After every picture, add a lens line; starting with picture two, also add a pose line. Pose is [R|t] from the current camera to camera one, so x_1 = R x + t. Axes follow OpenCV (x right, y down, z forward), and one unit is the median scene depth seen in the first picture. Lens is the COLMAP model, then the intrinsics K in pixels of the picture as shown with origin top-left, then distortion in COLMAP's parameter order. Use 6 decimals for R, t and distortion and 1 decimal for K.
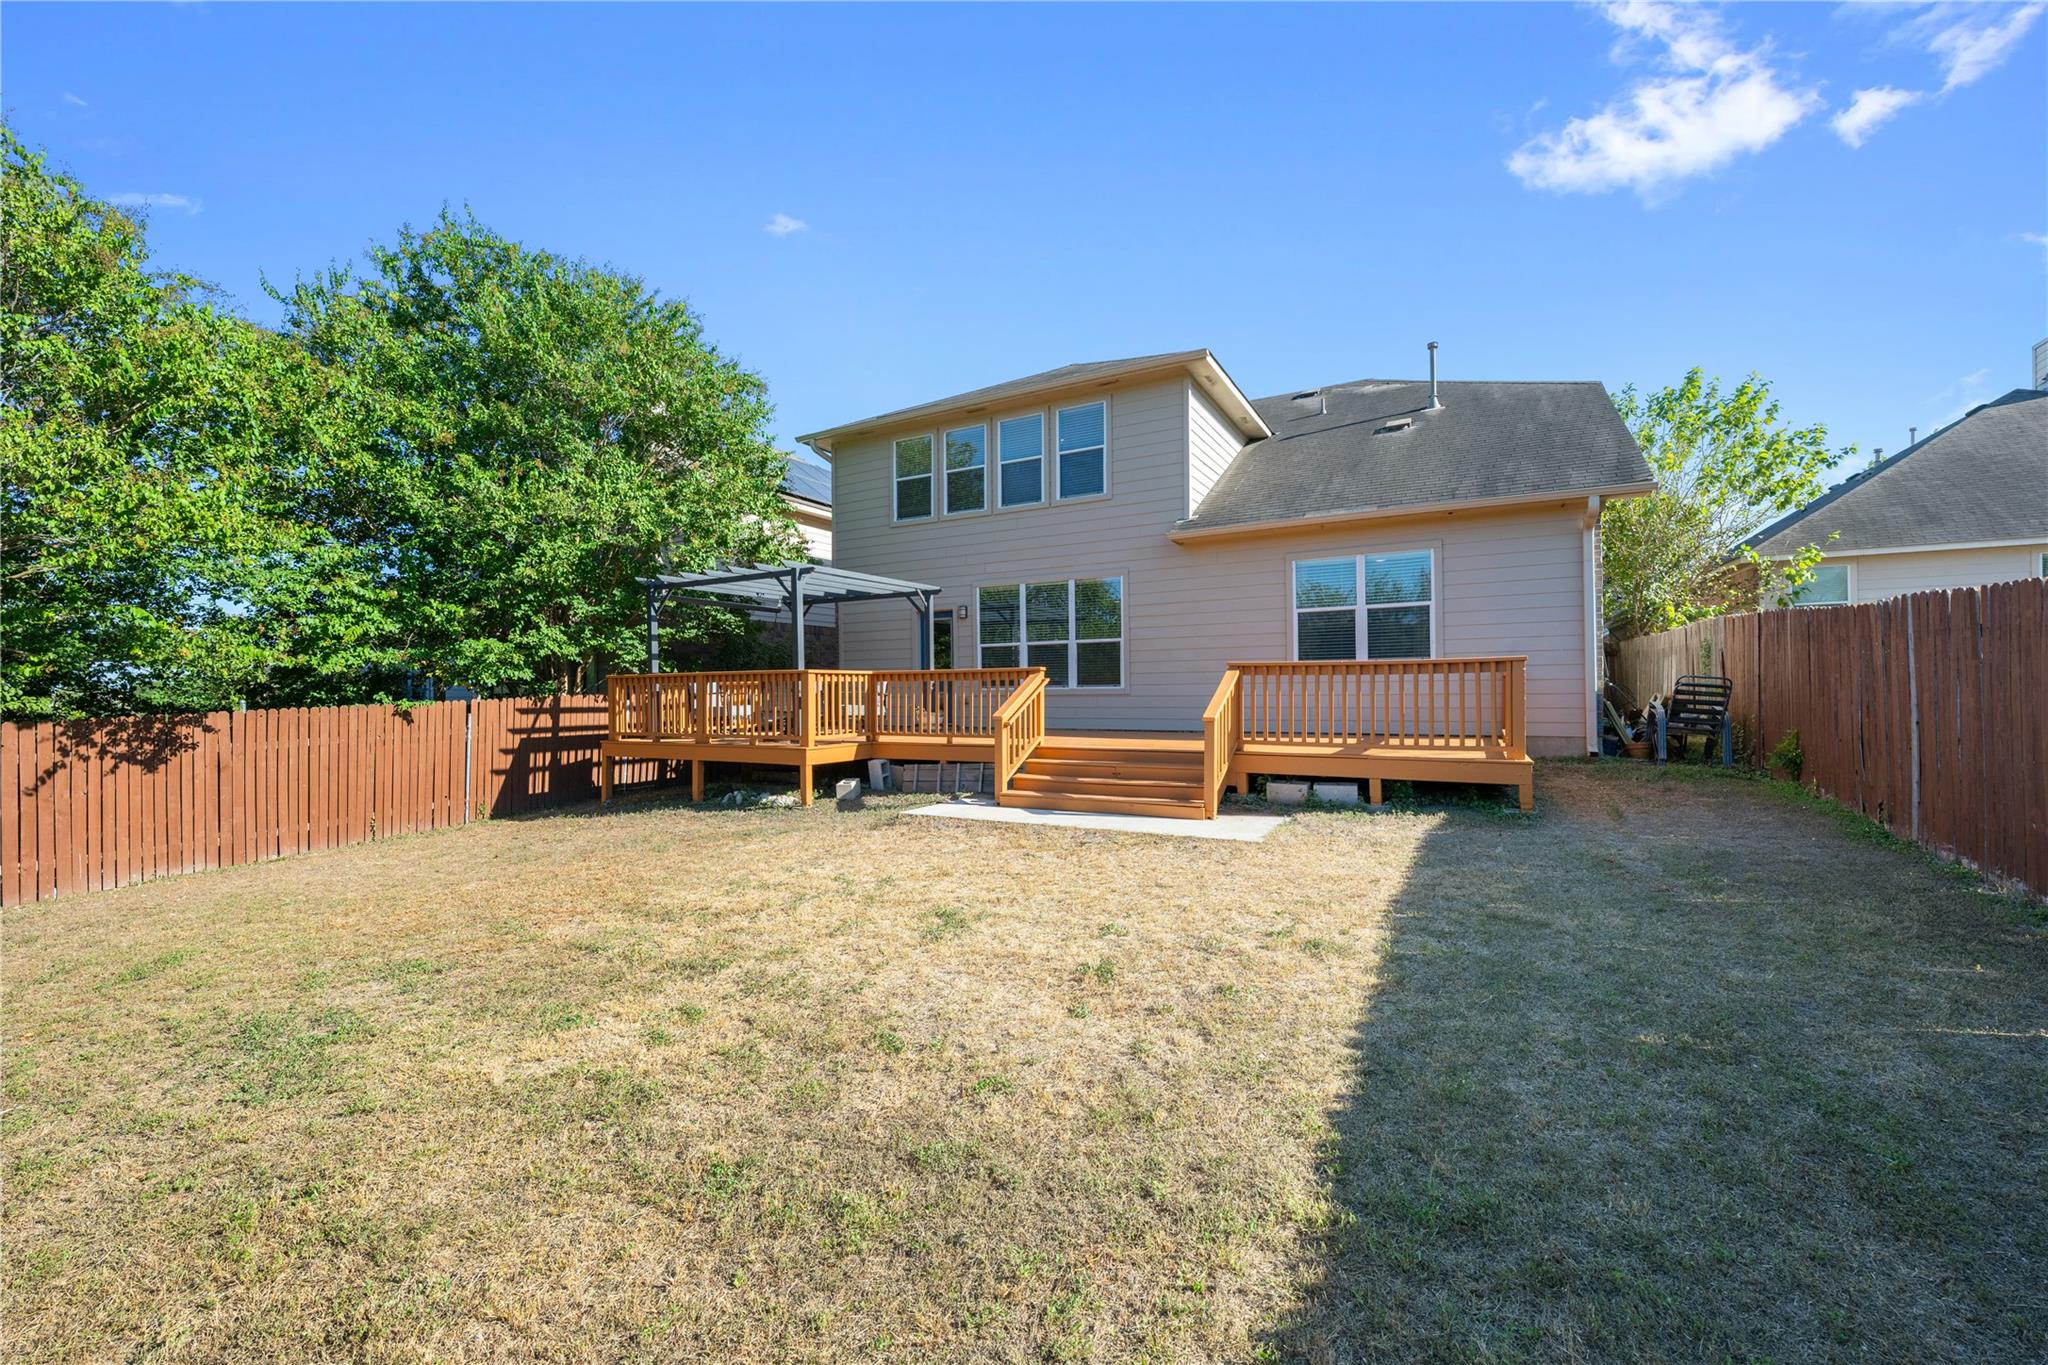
lens RADIAL K [[808.6, 0, 1024.3], [0, 808.6, 684.4], [0, 0, 1]] dist [0.000670, -0.000235]
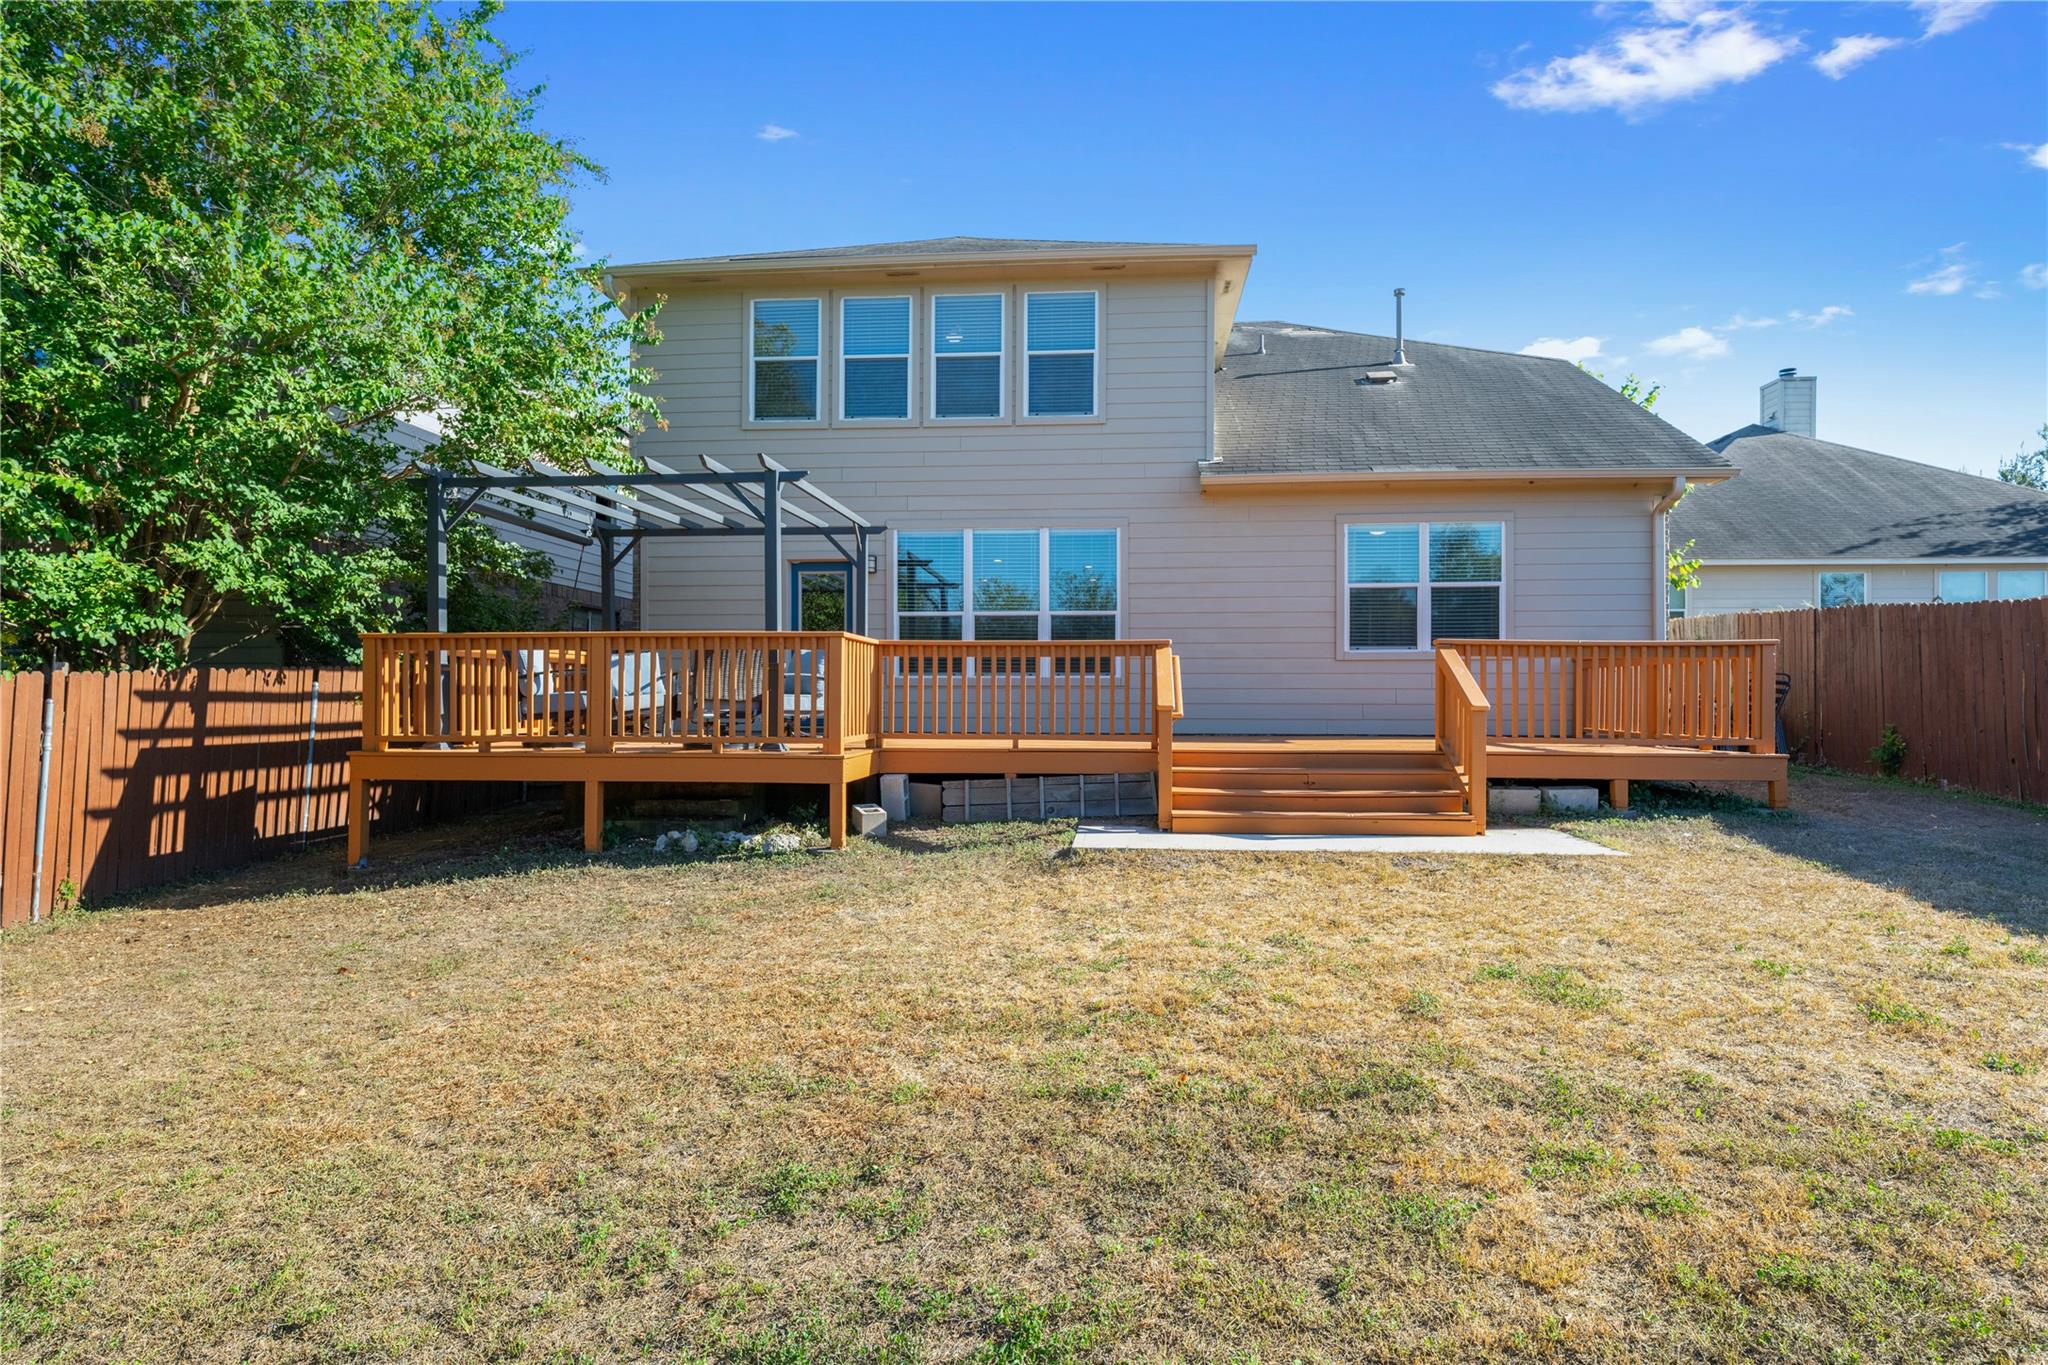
lens RADIAL K [[1057.4, 0, 1025.8], [0, 1057.4, 681.0], [0, 0, 1]] dist [-0.005975, 0.000751]
pose [[0.914157, 0.018903, 0.404919, -0.371252], [-0.015504, 0.999812, -0.011671, 0.021997], [-0.405064, 0.004391, 0.914278, 0.148572]]
